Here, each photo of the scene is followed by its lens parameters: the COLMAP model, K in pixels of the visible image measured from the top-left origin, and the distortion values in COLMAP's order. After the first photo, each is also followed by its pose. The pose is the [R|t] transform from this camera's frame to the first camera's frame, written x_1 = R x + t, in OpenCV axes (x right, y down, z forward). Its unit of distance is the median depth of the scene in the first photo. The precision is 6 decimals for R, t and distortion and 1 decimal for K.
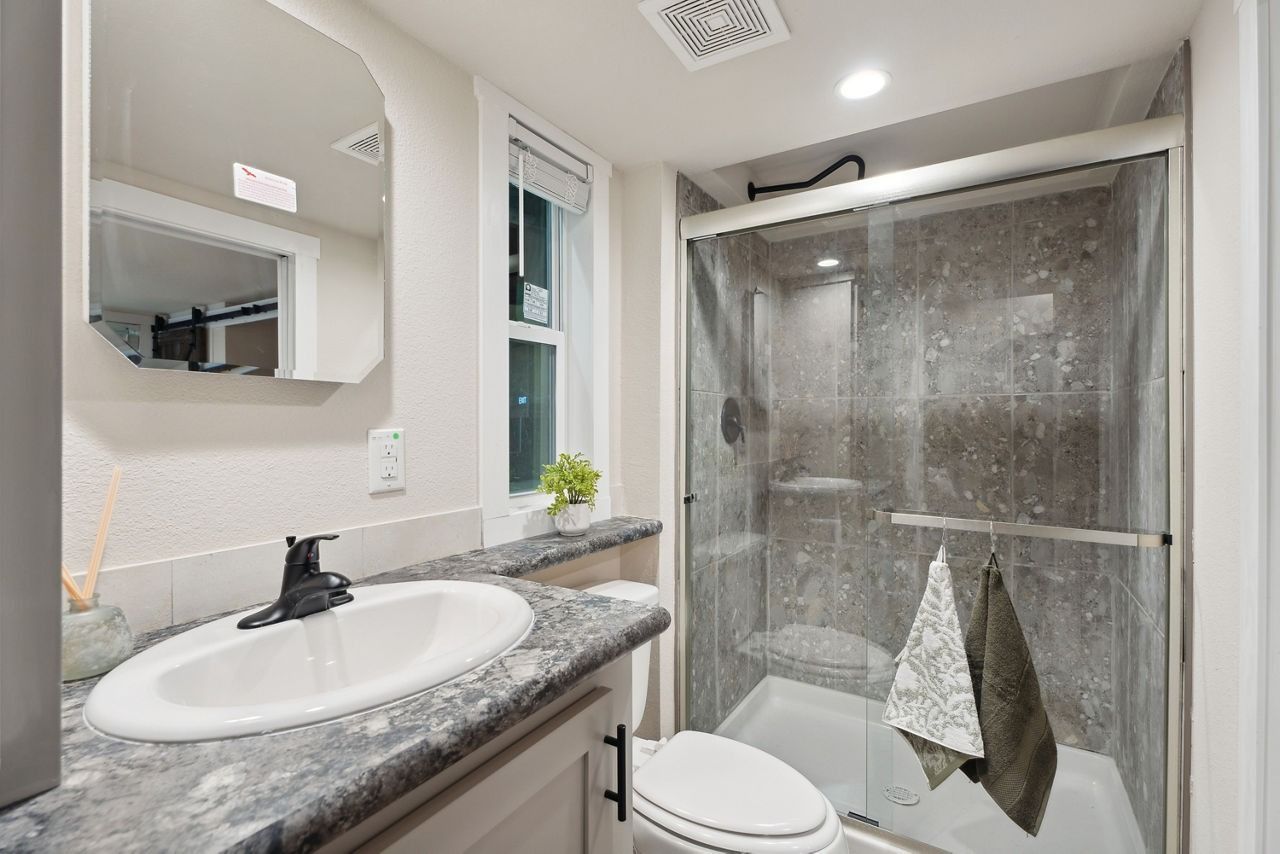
lens RADIAL K [[582.6, 0, 635.1], [0, 582.6, 422.3], [0, 0, 1]] dist [0.000713, -0.000293]
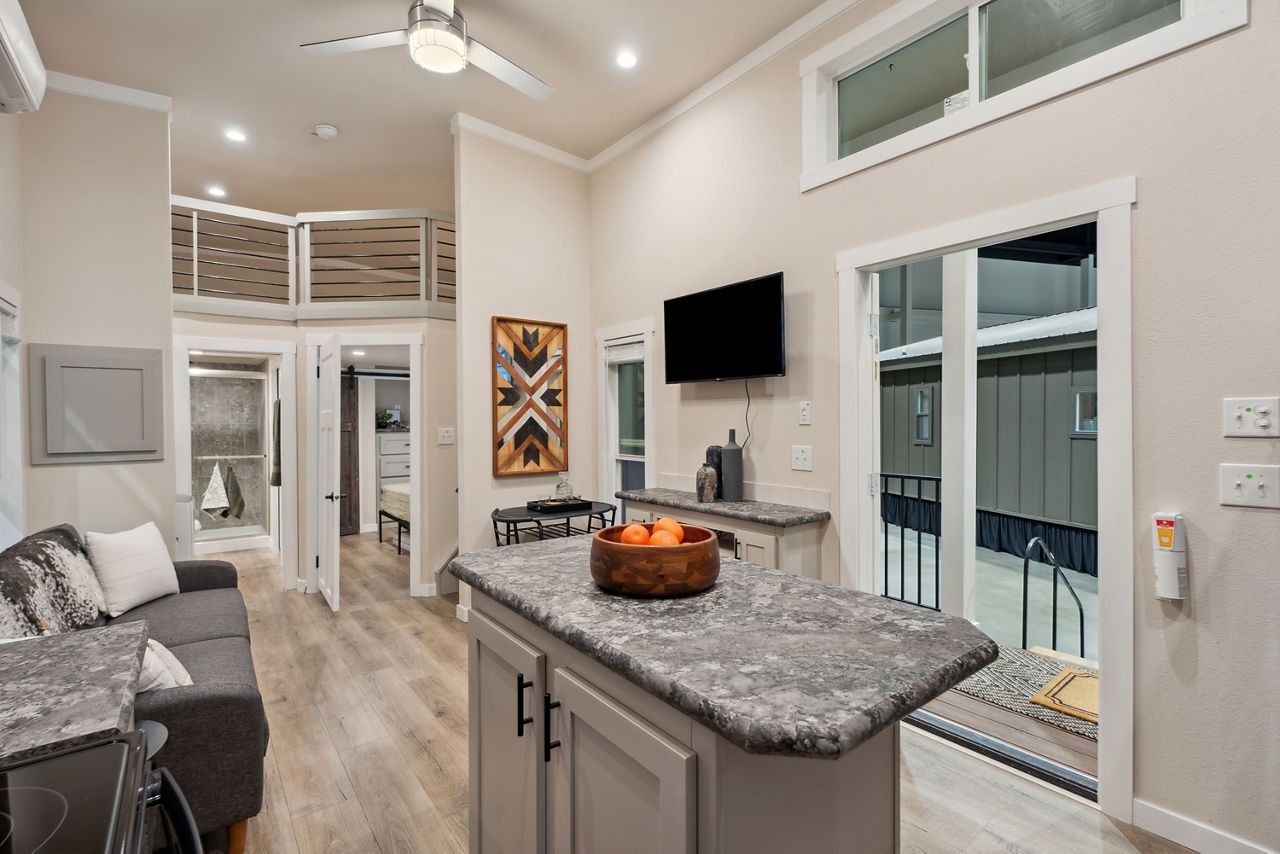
lens RADIAL K [[581.9, 0, 631.8], [0, 581.9, 428.5], [0, 0, 1]] dist [0.001596, -0.000694]
pose [[0.351540, -0.015145, 0.936050, -2.954418], [0.001561, 0.999877, 0.015591, -0.120528], [-0.936171, -0.004020, 0.351521, -4.116623]]
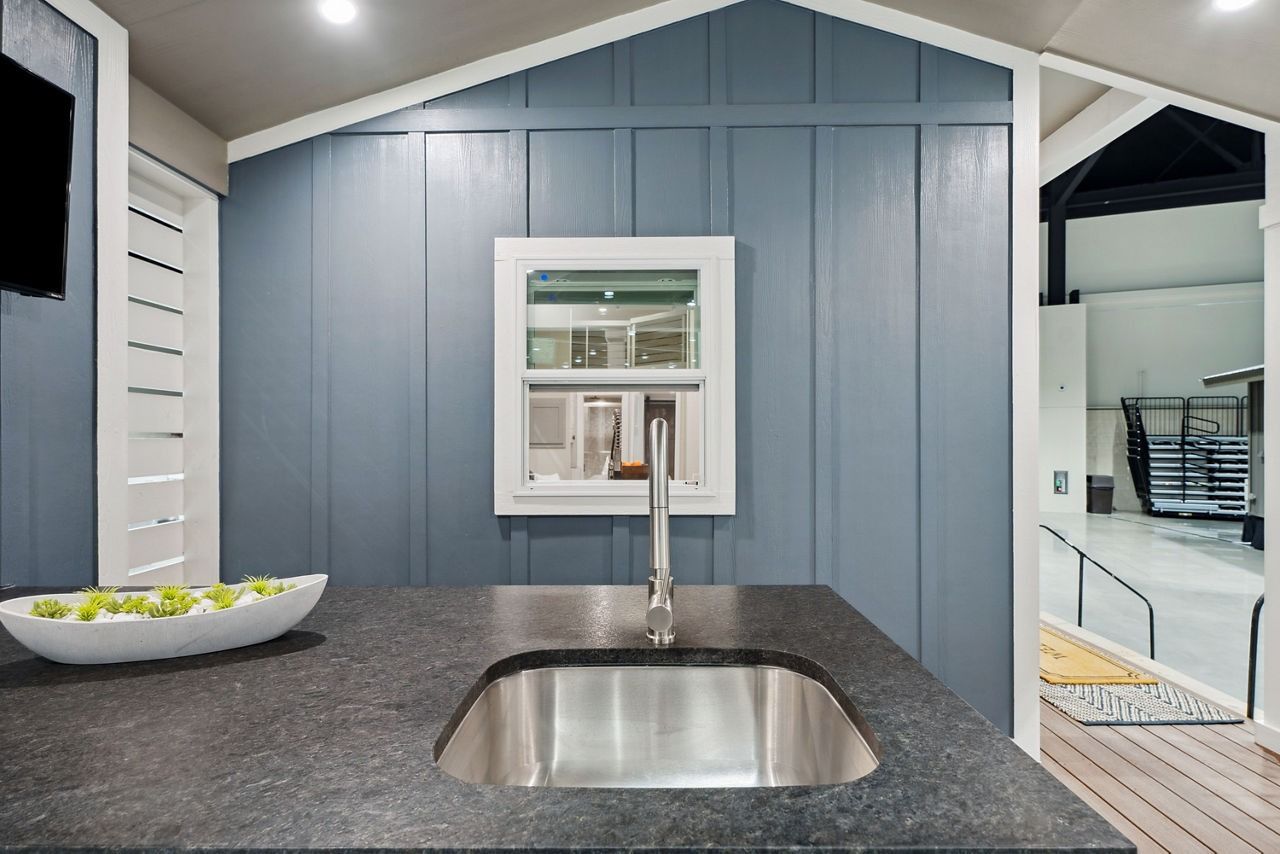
lens RADIAL K [[582.6, 0, 649.2], [0, 582.6, 429.7], [0, 0, 1]] dist [0.000713, -0.000293]
pose [[0.850444, 0.009030, 0.525987, -3.708736], [-0.007130, 0.999959, -0.005639, -0.087387], [-0.526017, 0.001045, 0.850474, -7.065554]]
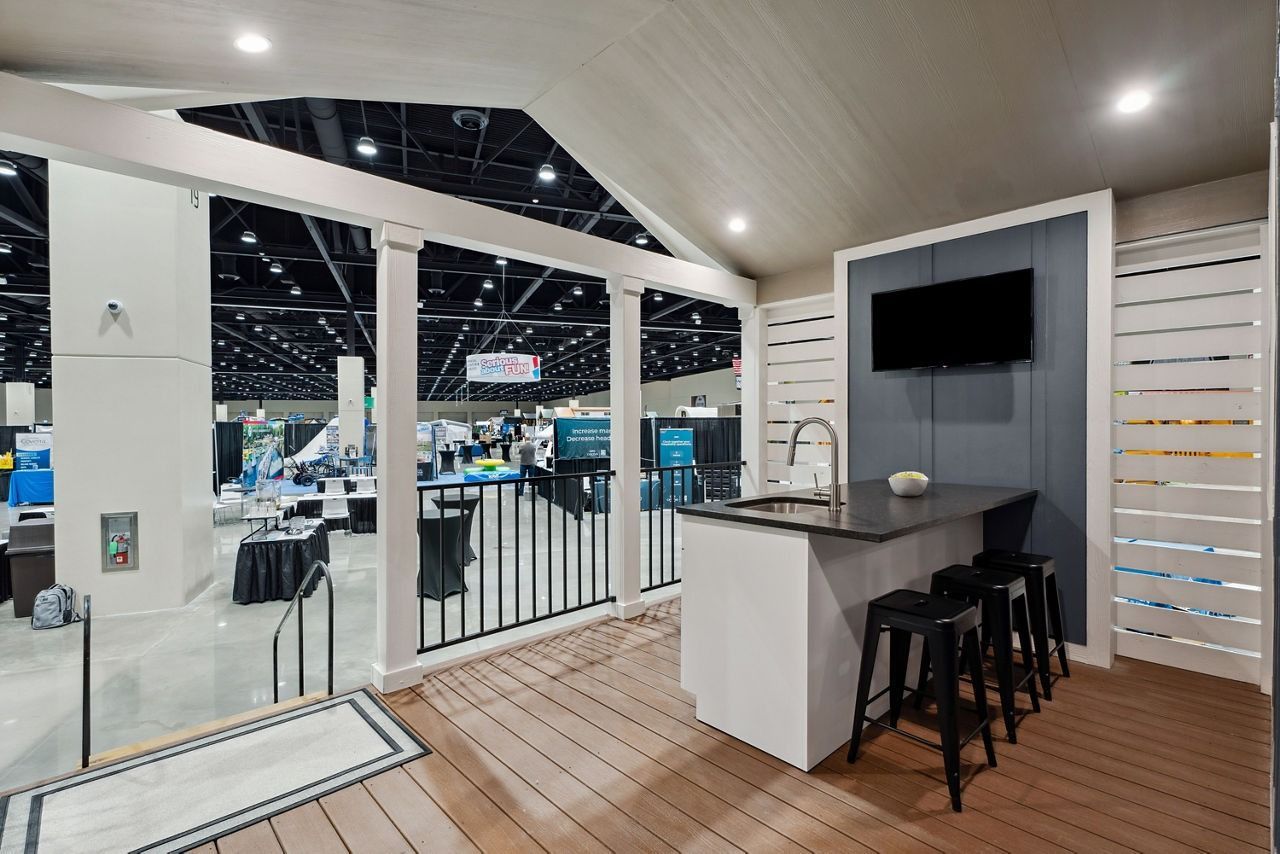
lens RADIAL K [[582.6, 0, 637.3], [0, 582.6, 432.2], [0, 0, 1]] dist [0.000713, -0.000293]
pose [[-0.246102, 0.015331, -0.969123, -0.868755], [0.007224, 0.999876, 0.013983, -0.083265], [0.969217, -0.003559, -0.246183, -6.450796]]
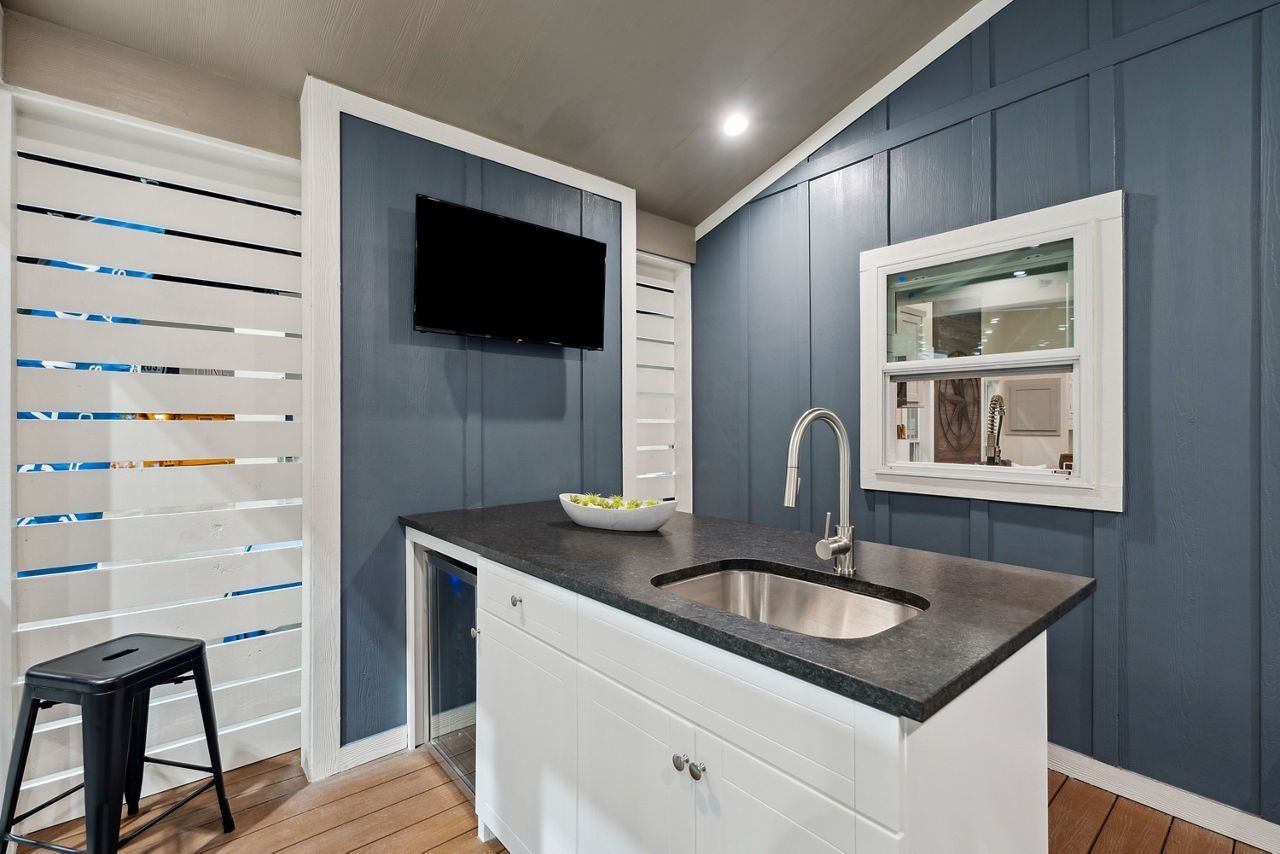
lens RADIAL K [[582.6, 0, 638.9], [0, 582.6, 420.5], [0, 0, 1]] dist [0.000713, -0.000293]
pose [[0.954101, 0.003972, -0.299458, -3.238190], [-0.002286, 0.999980, 0.005980, -0.089010], [0.299475, -0.005021, 0.954091, -7.618321]]
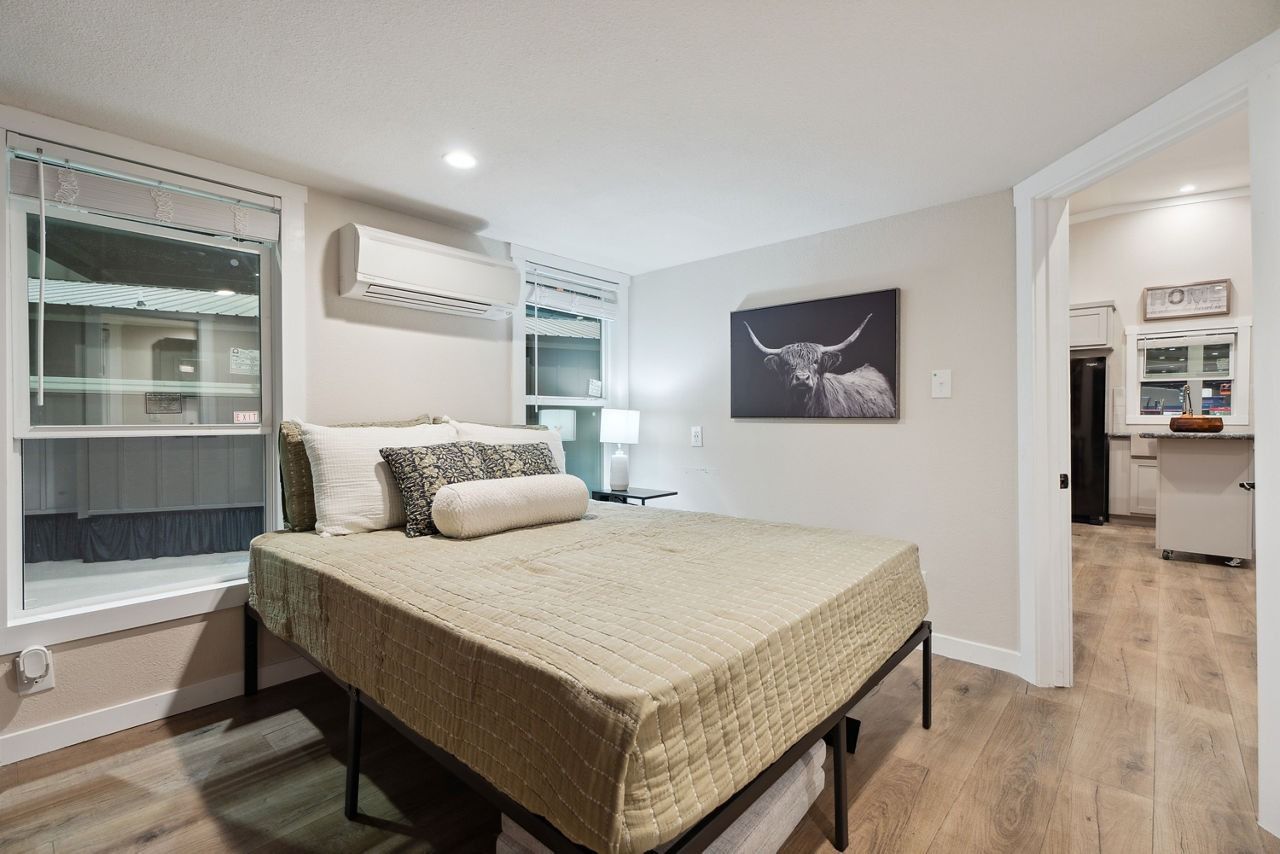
lens RADIAL K [[582.6, 0, 638.4], [0, 582.6, 426.5], [0, 0, 1]] dist [0.000713, -0.000293]
pose [[-0.985786, -0.003296, 0.167971, 1.372105], [-0.001731, 0.999954, 0.009459, 0.145505], [-0.167994, 0.009033, -0.985747, 0.957345]]
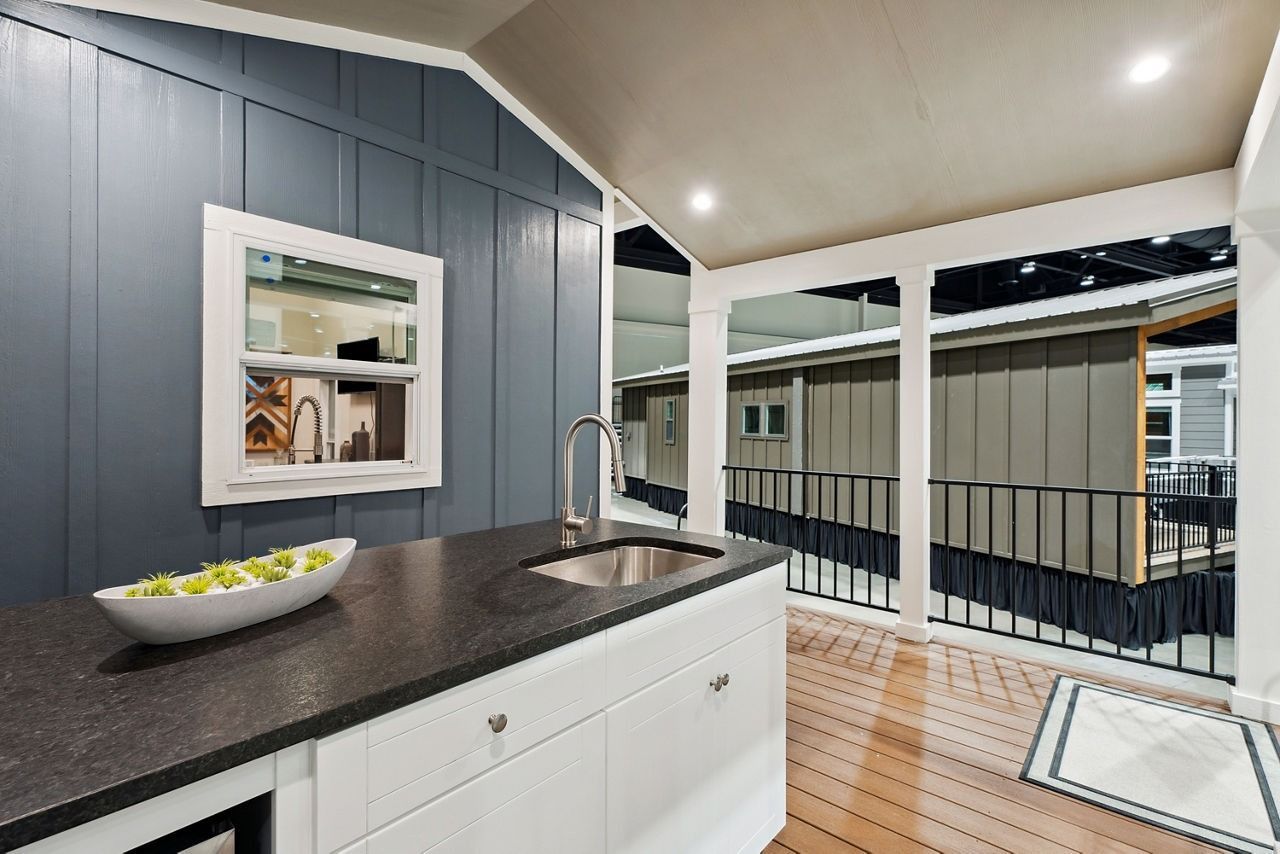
lens RADIAL K [[582.6, 0, 635.8], [0, 582.6, 419.2], [0, 0, 1]] dist [0.000713, -0.000293]
pose [[0.155513, 0.011567, 0.987766, -4.741345], [-0.014588, 0.999849, -0.009411, -0.079723], [-0.987726, -0.012946, 0.155658, -6.694767]]
